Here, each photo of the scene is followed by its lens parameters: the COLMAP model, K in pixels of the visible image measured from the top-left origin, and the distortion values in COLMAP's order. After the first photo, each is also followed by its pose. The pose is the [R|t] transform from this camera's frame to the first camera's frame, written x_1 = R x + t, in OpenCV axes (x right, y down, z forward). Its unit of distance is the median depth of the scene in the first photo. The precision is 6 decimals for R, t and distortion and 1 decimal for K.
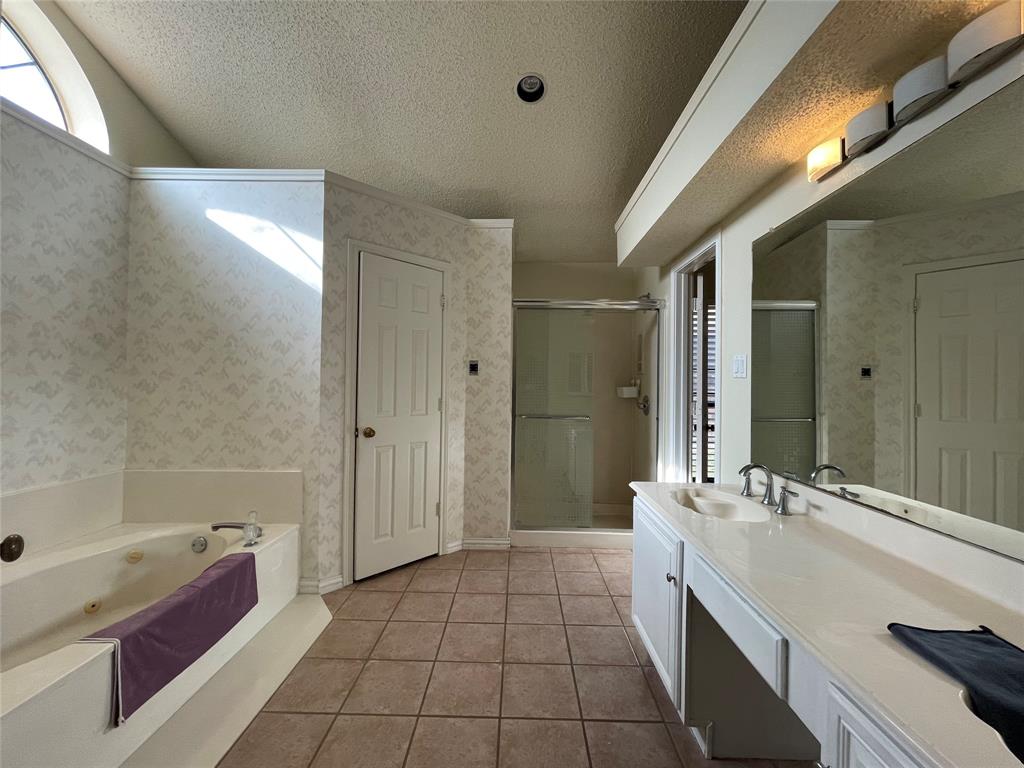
lens RADIAL K [[413.0, 0, 510.1], [0, 413.0, 379.2], [0, 0, 1]] dist [-0.002116, 0.000080]
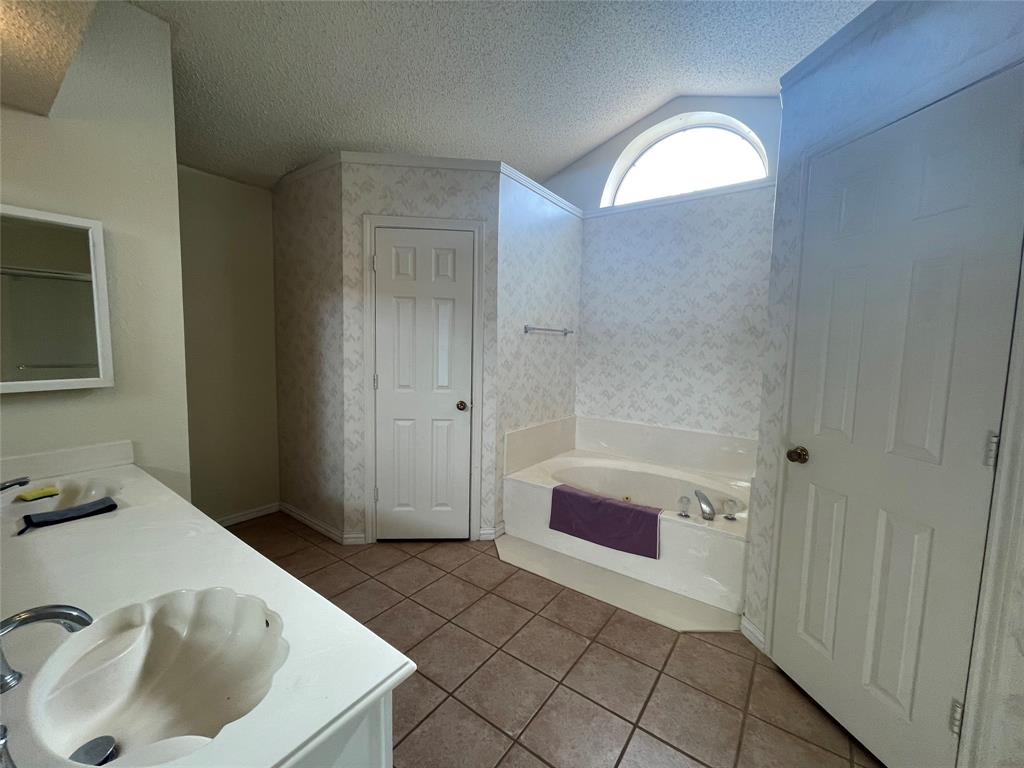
lens RADIAL K [[413.0, 0, 510.1], [0, 413.0, 379.2], [0, 0, 1]] dist [-0.002116, 0.000080]
pose [[-0.573103, 0.045581, -0.818215, 0.530131], [-0.013129, 0.997813, 0.064782, -0.025959], [0.819378, 0.047869, -0.571251, 1.271659]]
